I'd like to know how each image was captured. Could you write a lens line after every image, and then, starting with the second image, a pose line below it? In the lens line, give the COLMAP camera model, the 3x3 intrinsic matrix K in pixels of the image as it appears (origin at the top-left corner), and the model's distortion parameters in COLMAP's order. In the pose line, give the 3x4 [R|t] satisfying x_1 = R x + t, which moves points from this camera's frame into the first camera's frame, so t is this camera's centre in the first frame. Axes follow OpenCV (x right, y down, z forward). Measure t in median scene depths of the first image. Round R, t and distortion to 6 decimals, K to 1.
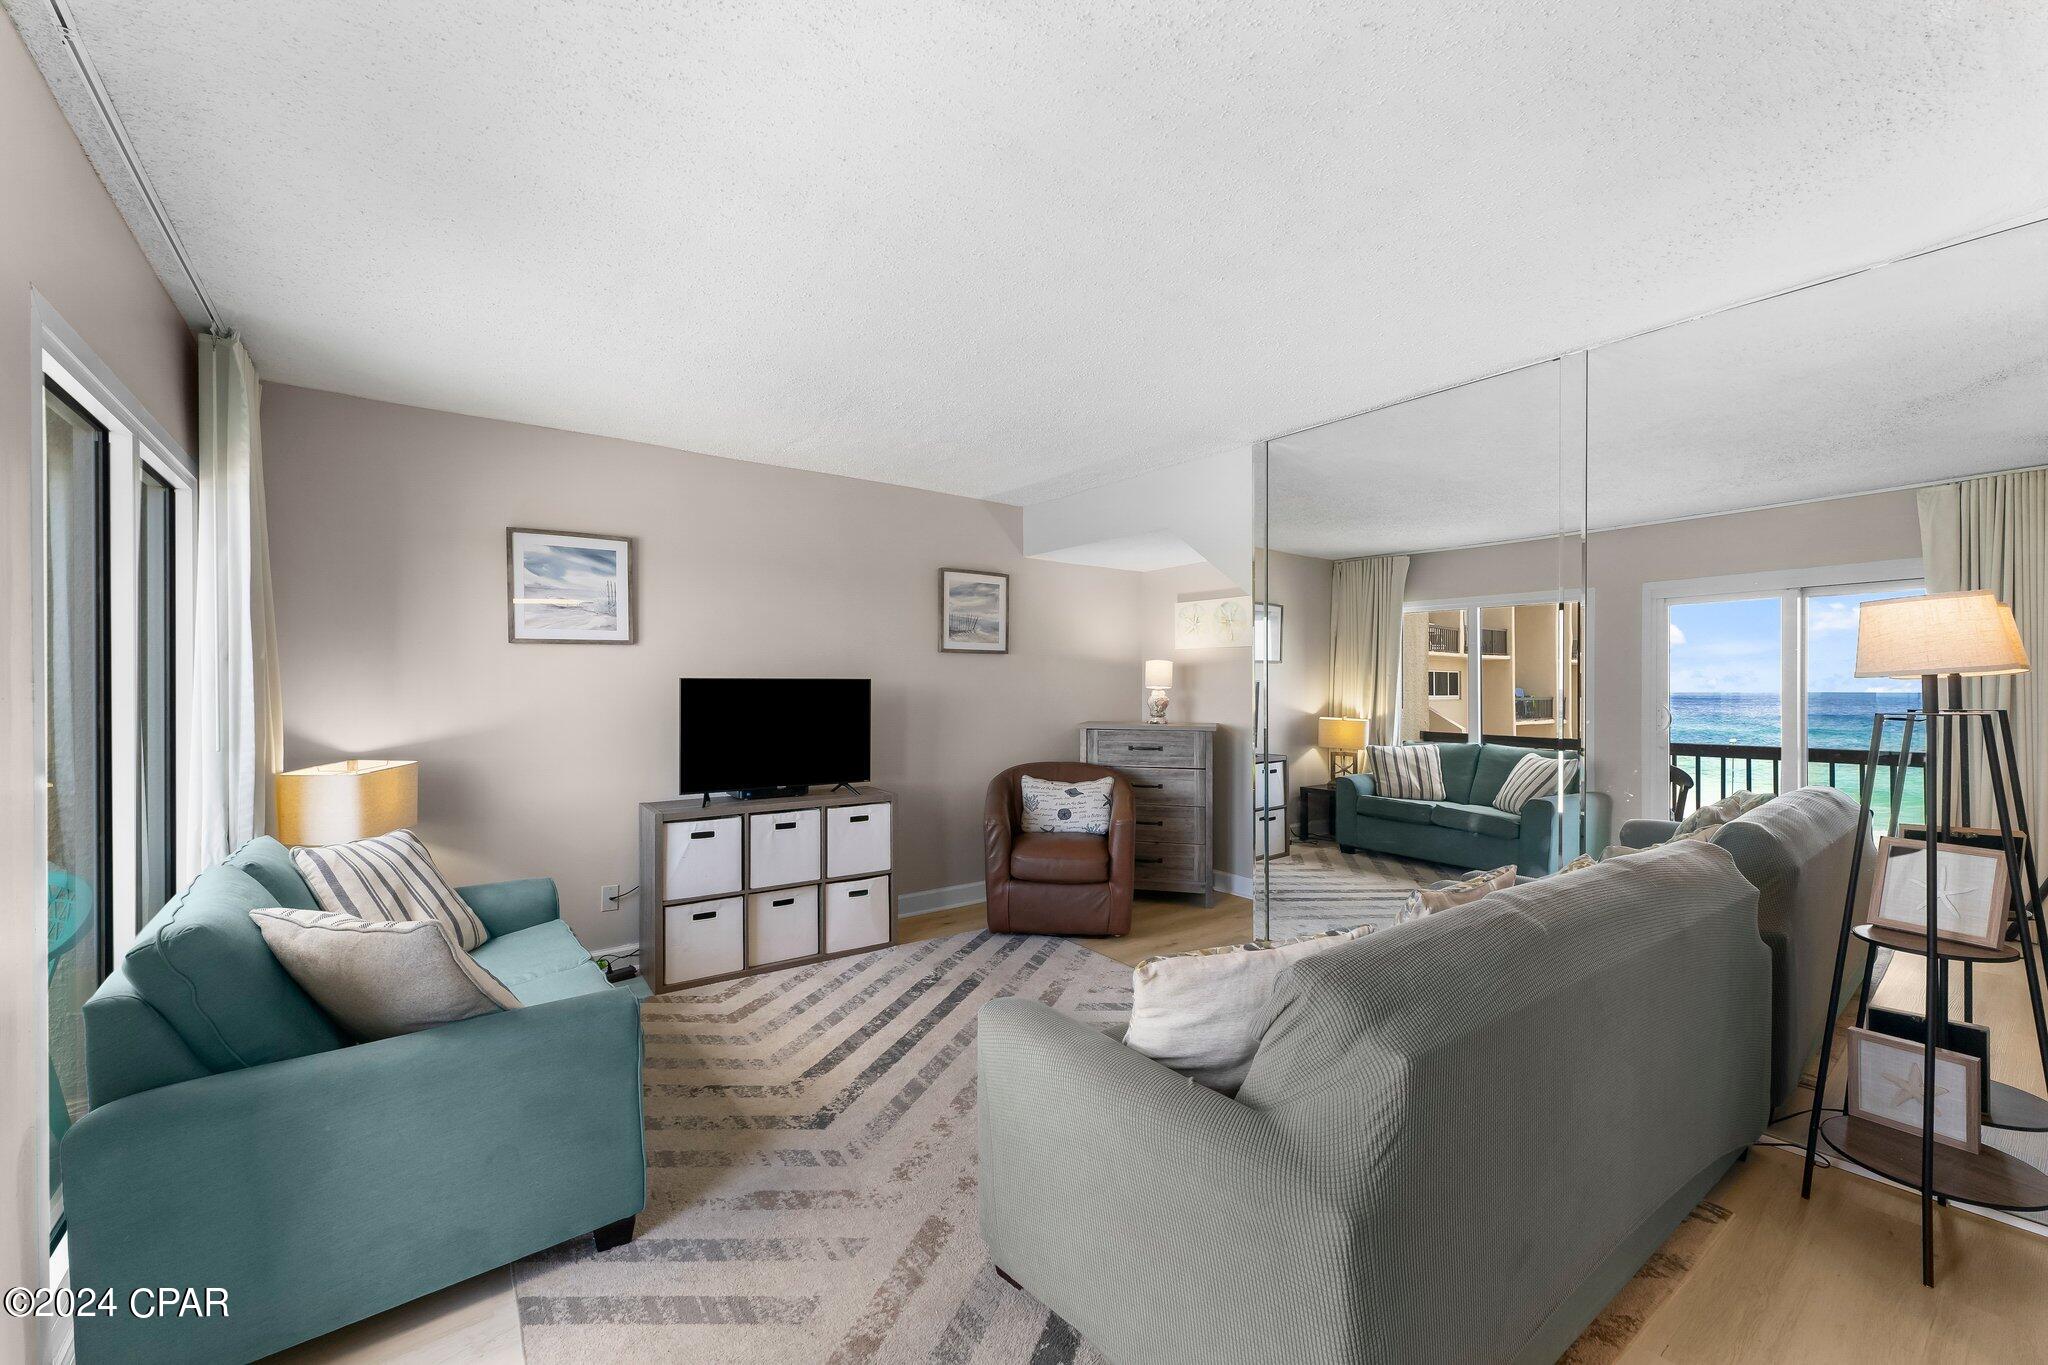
lens RADIAL K [[821.8, 0, 1020.6], [0, 821.8, 689.3], [0, 0, 1]] dist [0.001971, 0.000356]
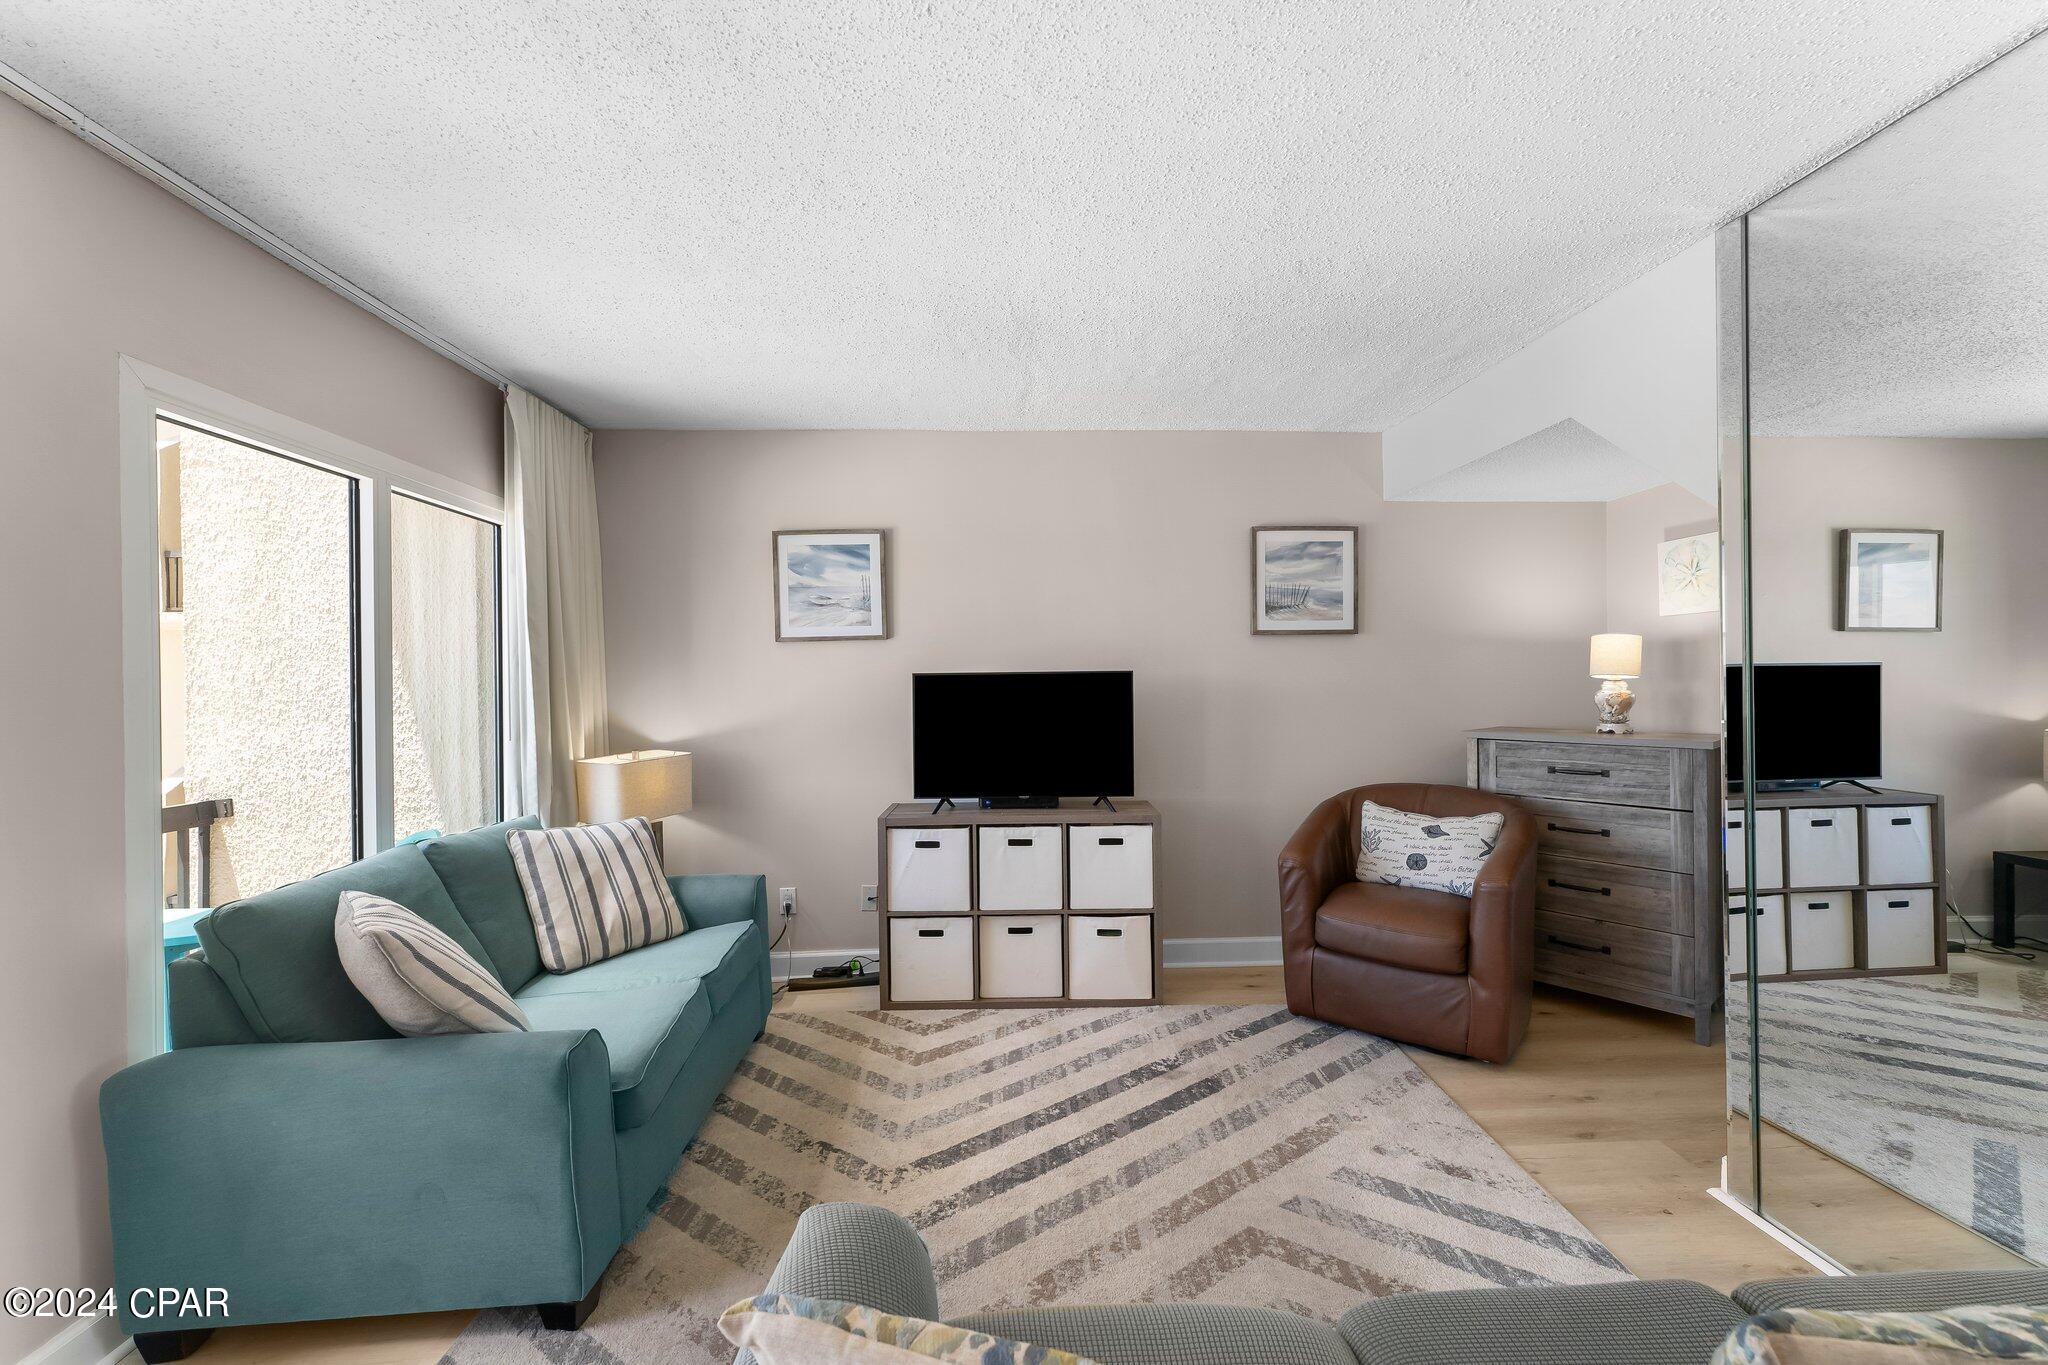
lens RADIAL K [[821.8, 0, 1018.9], [0, 821.8, 691.2], [0, 0, 1]] dist [0.001971, 0.000356]
pose [[0.824794, -0.004184, -0.565418, 0.203489], [0.008326, 0.999954, 0.004747, 0.003074], [0.565372, -0.008623, 0.824791, 0.290699]]
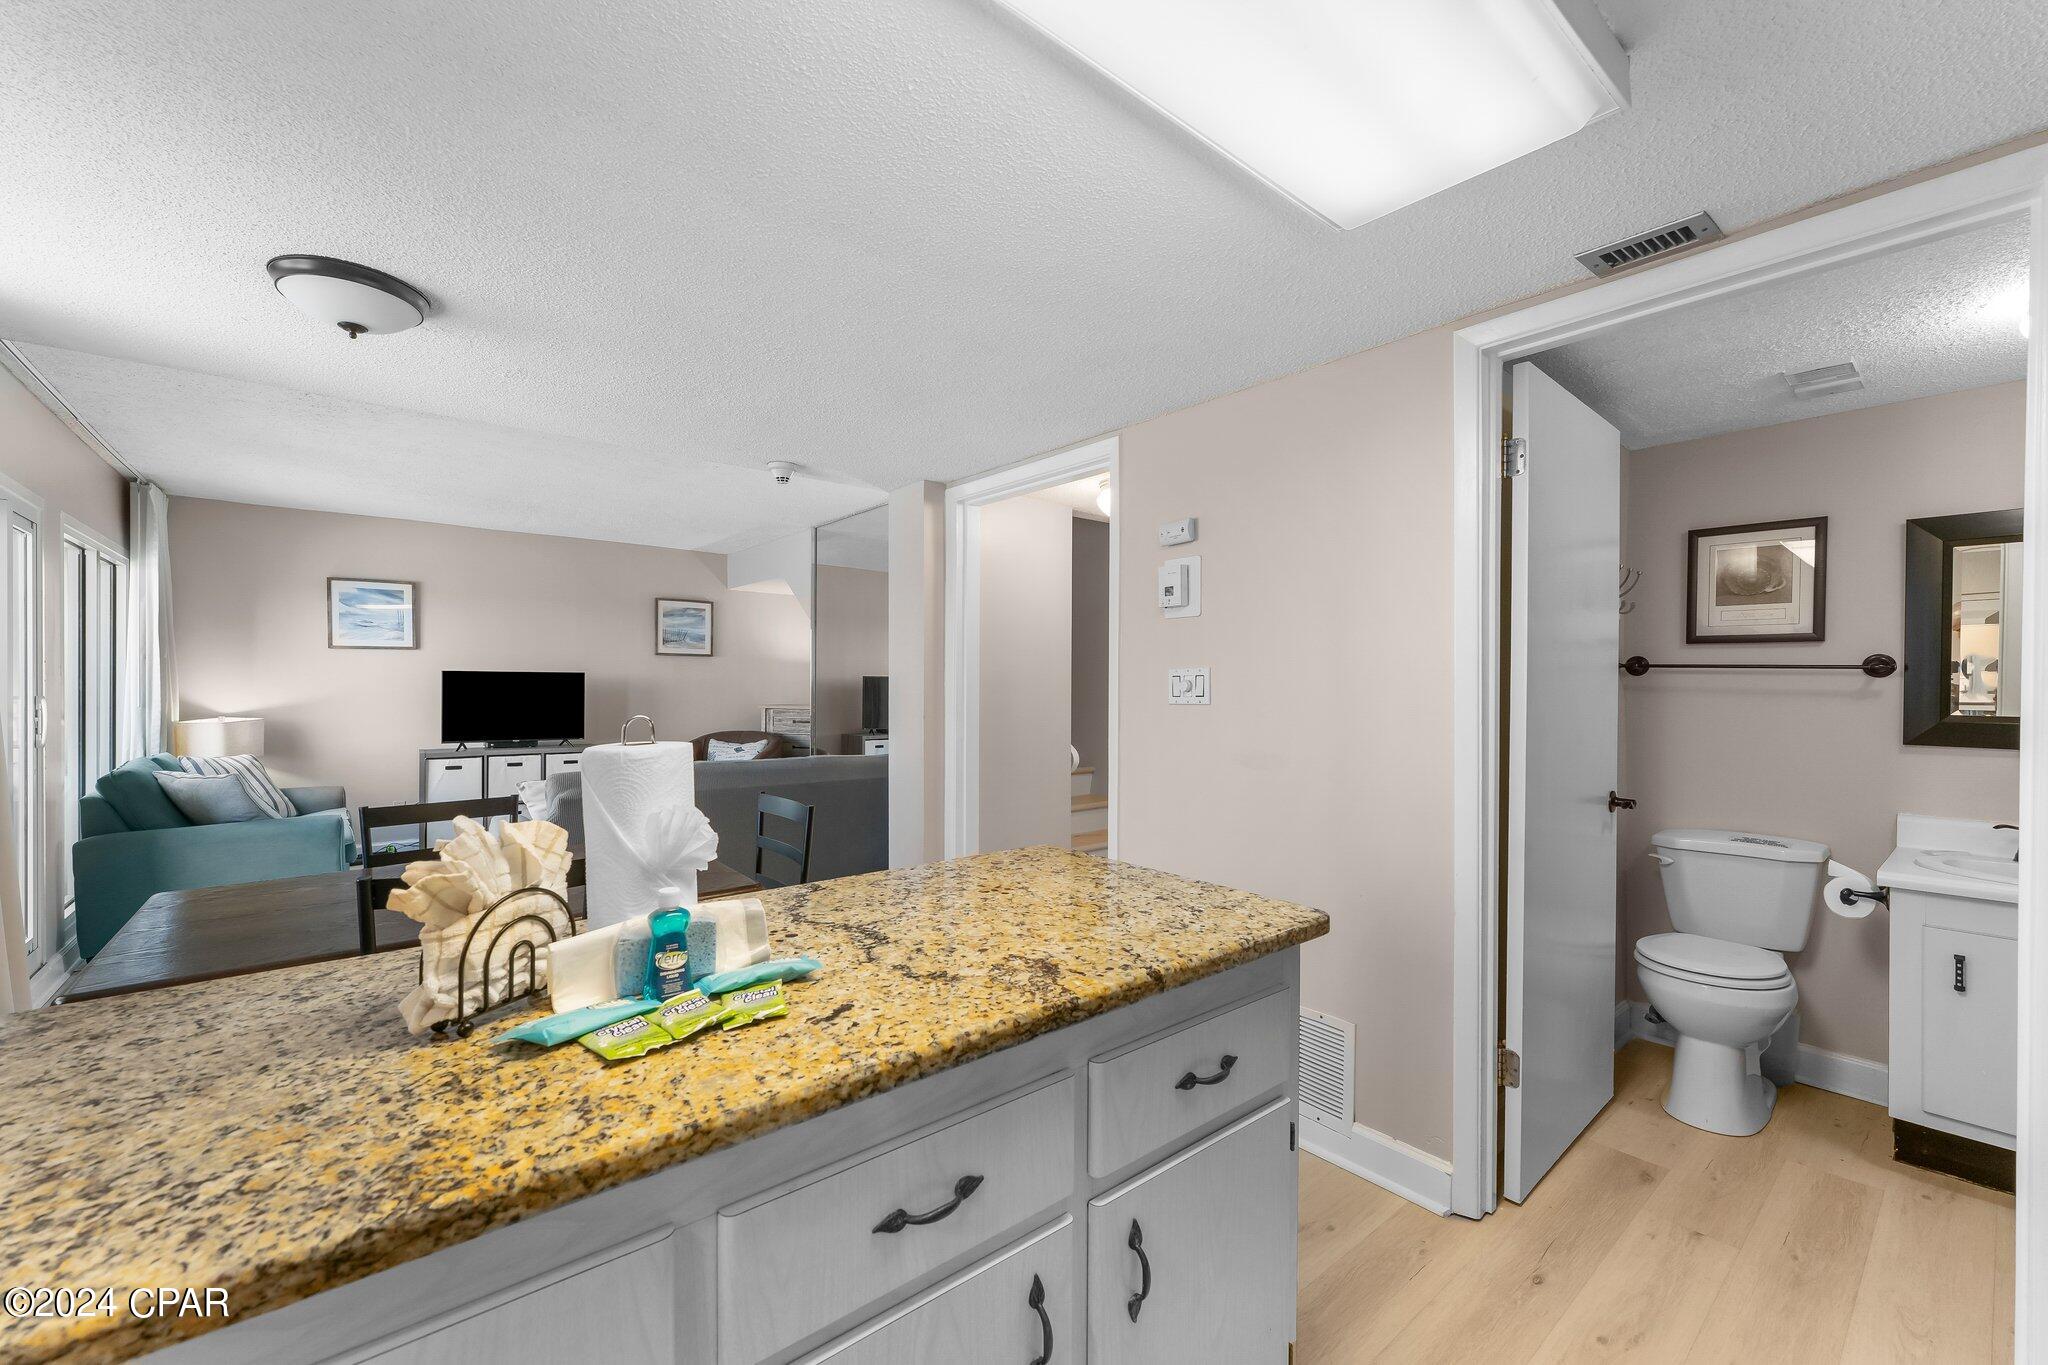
lens RADIAL K [[821.8, 0, 1019.7], [0, 821.8, 690.4], [0, 0, 1]] dist [0.001971, 0.000356]
pose [[0.999314, 0.005503, 0.036620, 0.634553], [-0.005544, 0.999984, 0.001013, 0.016365], [-0.036613, -0.001215, 0.999329, -0.627844]]
